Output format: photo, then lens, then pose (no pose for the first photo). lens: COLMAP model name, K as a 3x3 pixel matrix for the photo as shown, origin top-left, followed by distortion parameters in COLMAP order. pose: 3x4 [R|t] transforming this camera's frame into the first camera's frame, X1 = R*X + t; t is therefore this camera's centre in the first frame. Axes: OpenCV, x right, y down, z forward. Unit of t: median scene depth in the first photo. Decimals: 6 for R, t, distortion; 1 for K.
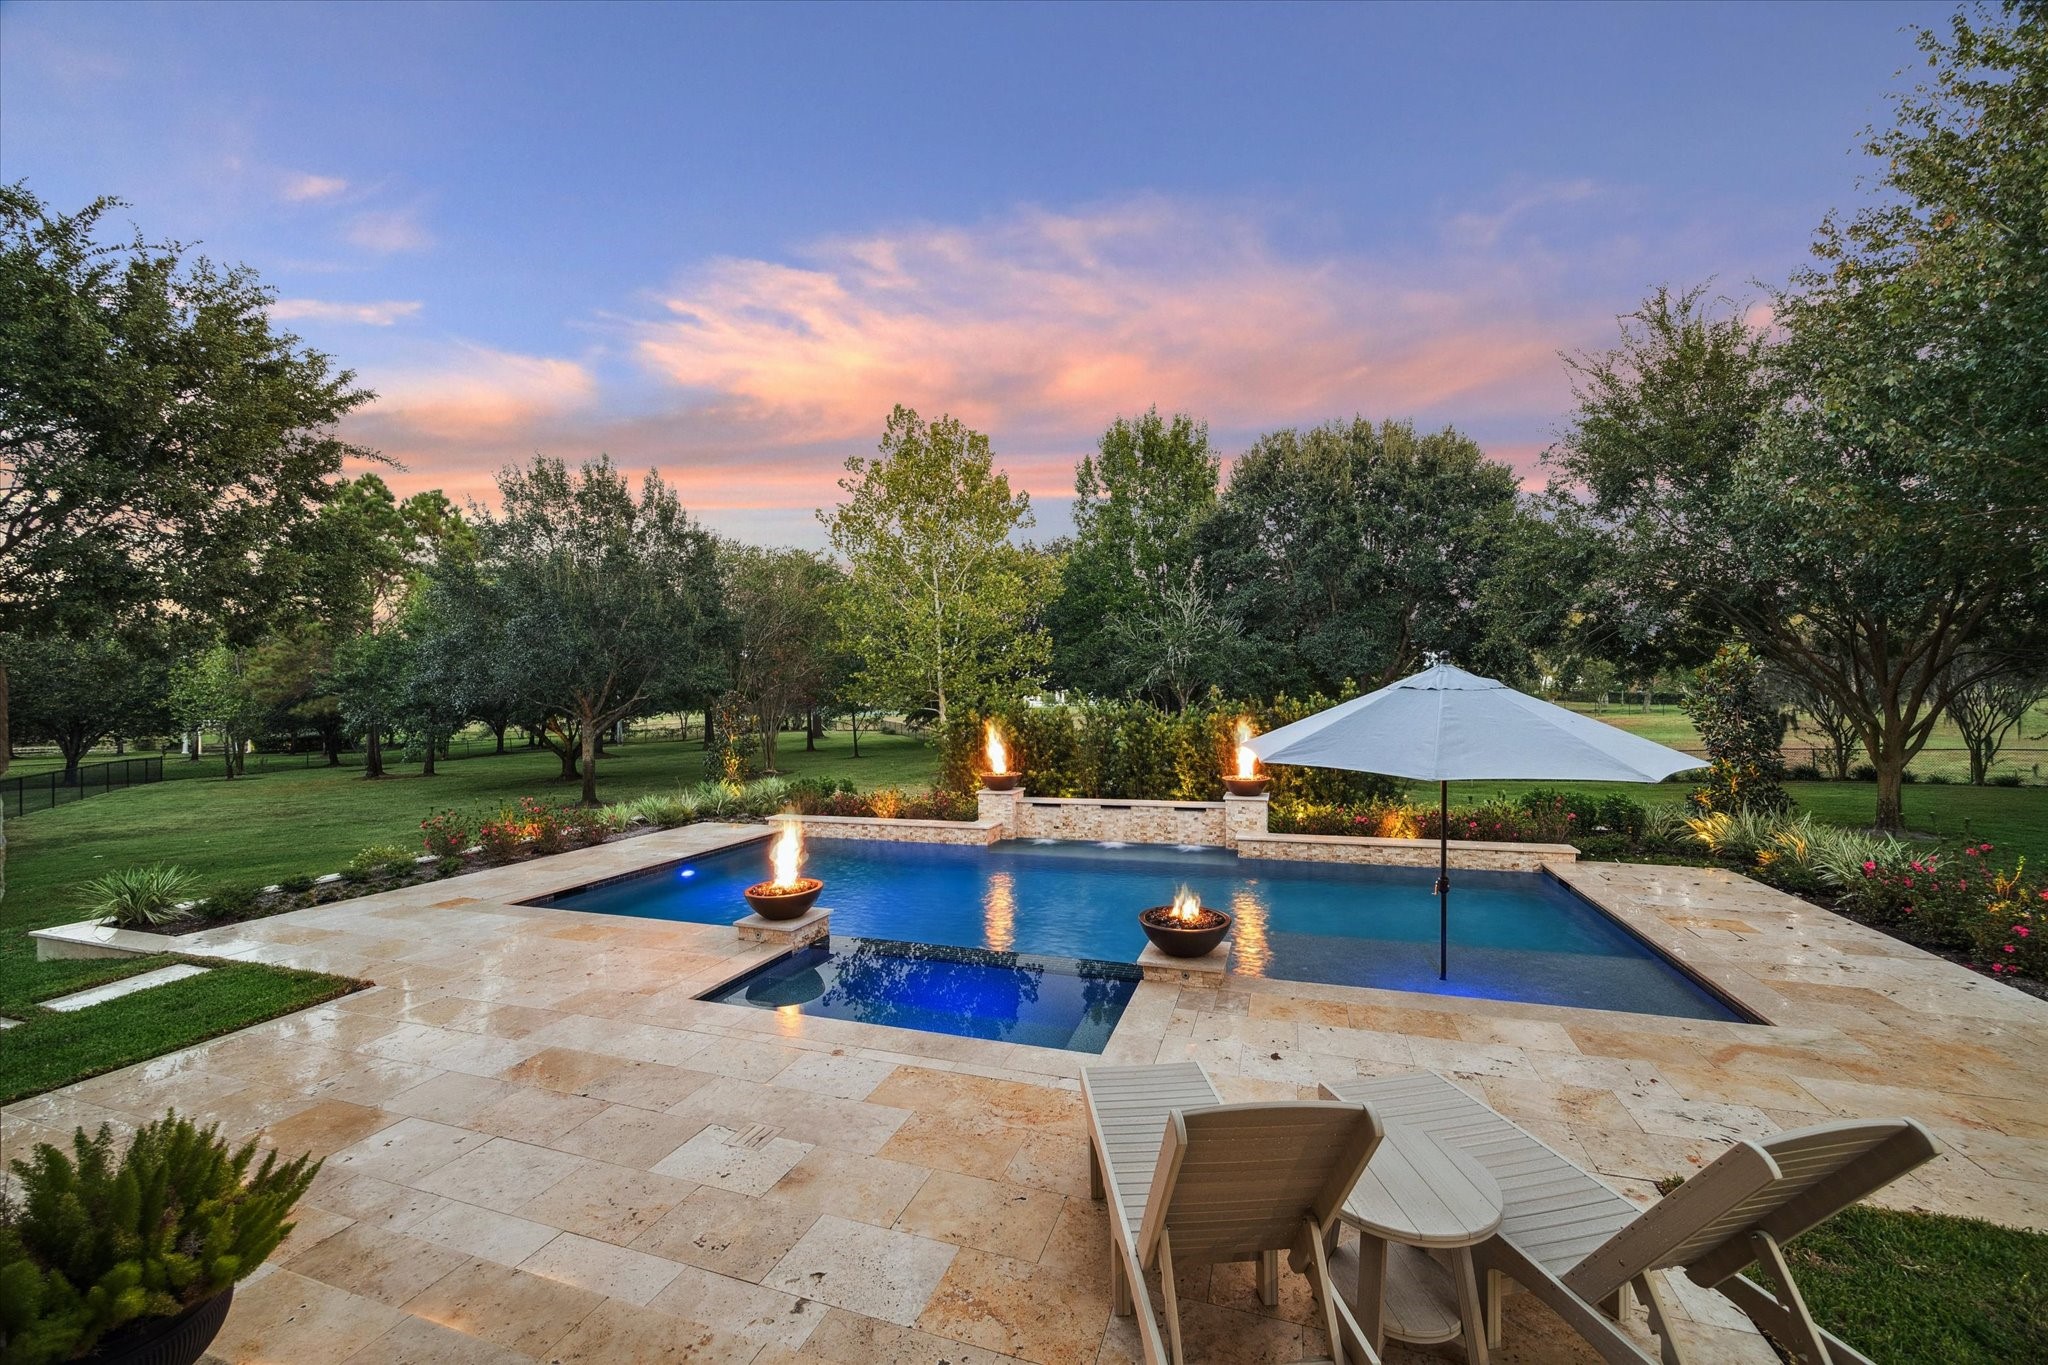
lens RADIAL K [[780.2, 0, 1020.0], [0, 780.2, 688.6], [0, 0, 1]] dist [-0.001882, 0.000457]
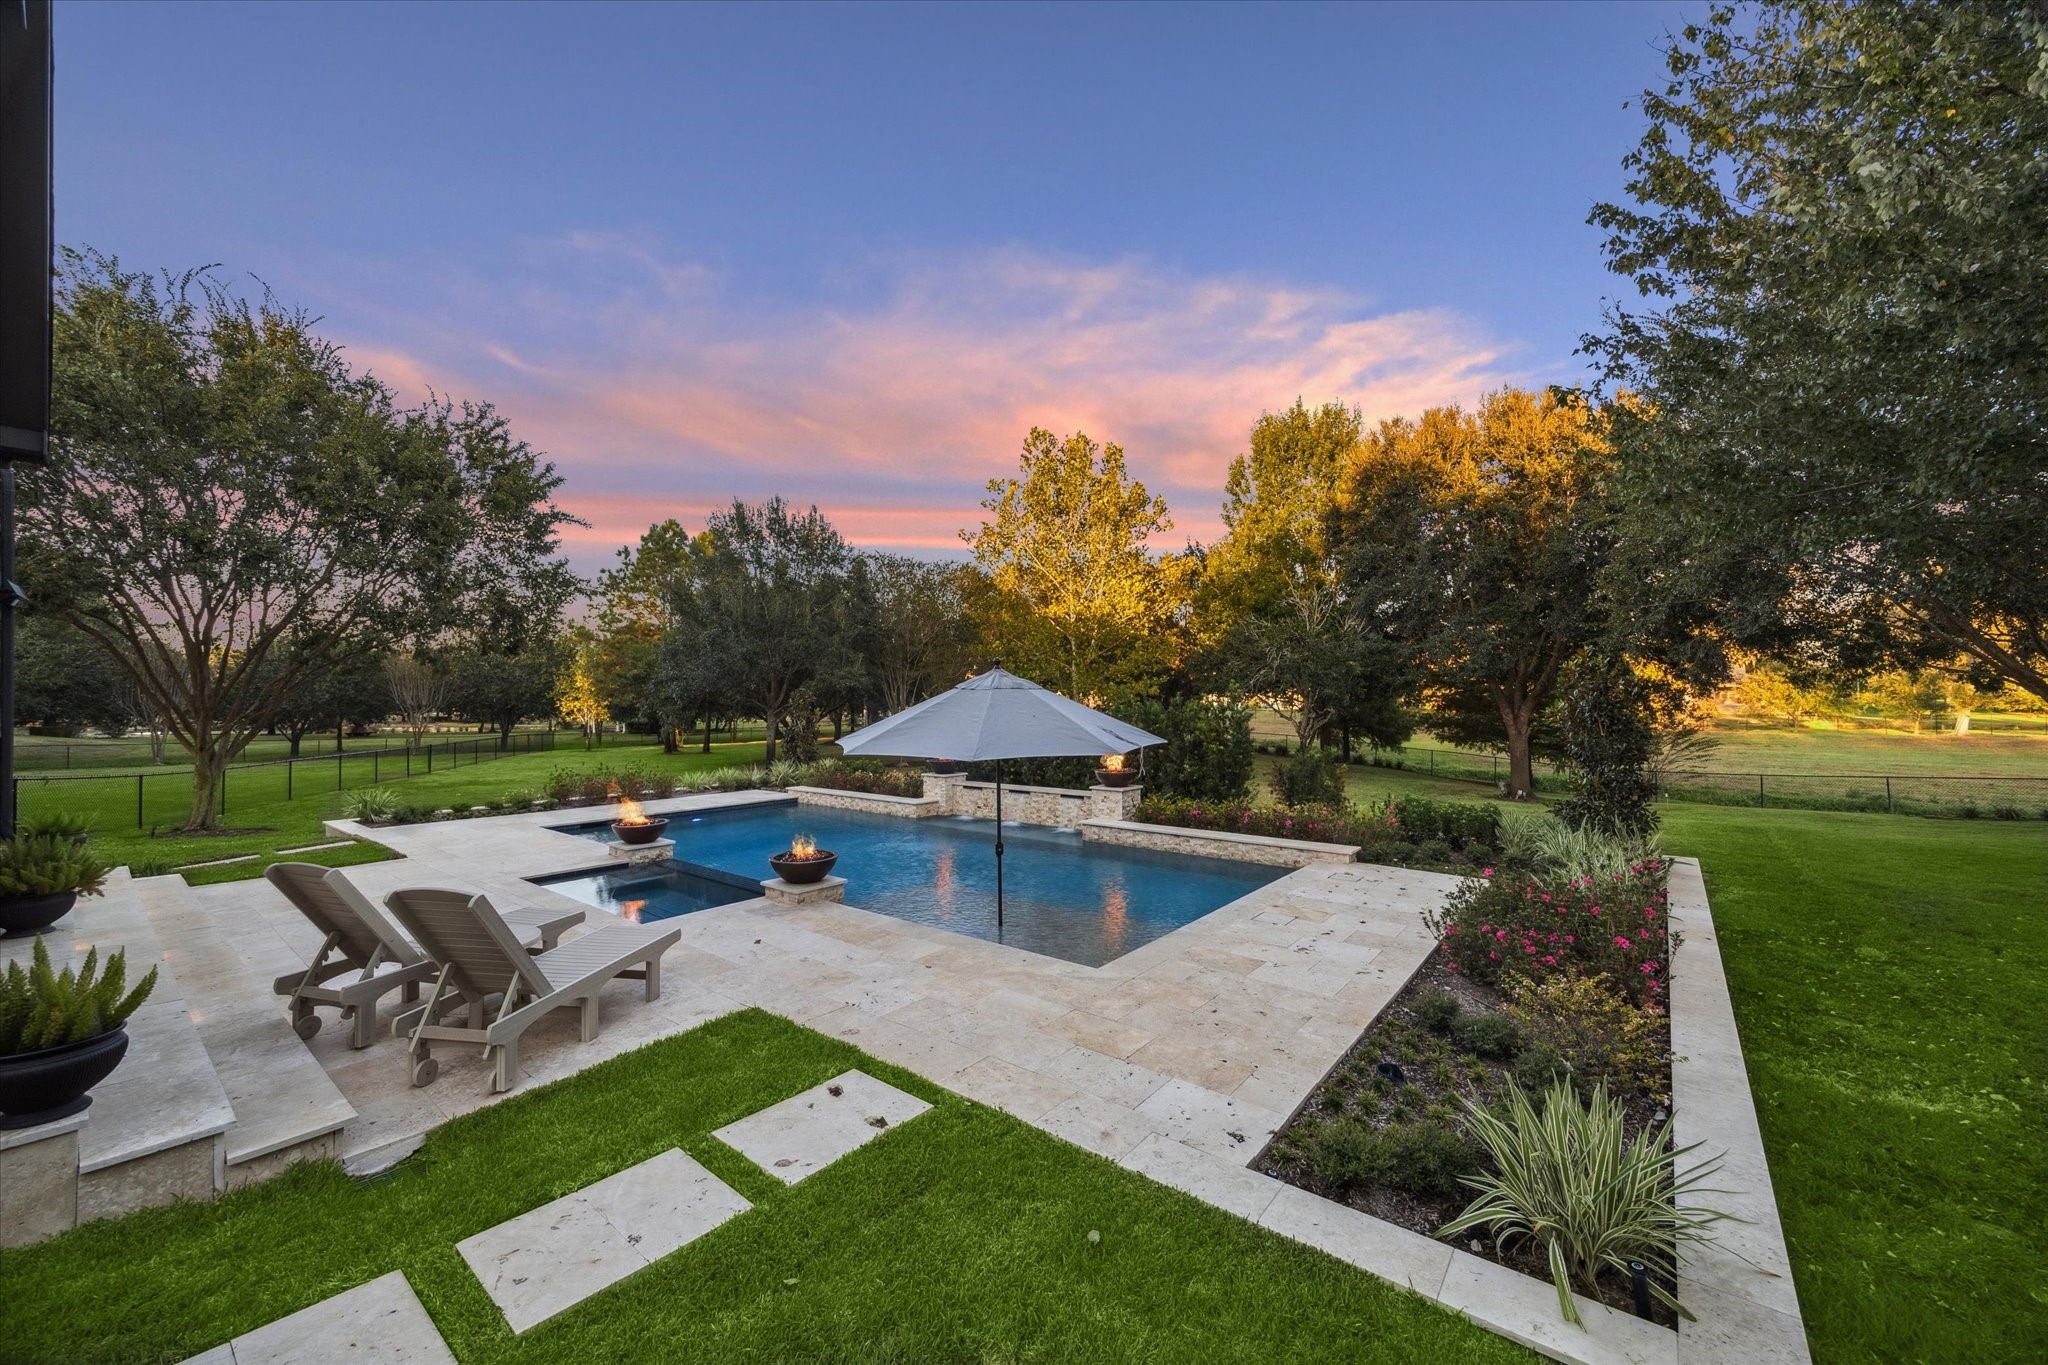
lens RADIAL K [[780.2, 0, 1034.7], [0, 780.2, 699.1], [0, 0, 1]] dist [-0.001882, 0.000457]
pose [[0.942467, 0.013102, -0.334042, 0.455647], [-0.008859, 0.999860, 0.014223, -0.001251], [0.334182, -0.010445, 0.942451, -0.064016]]
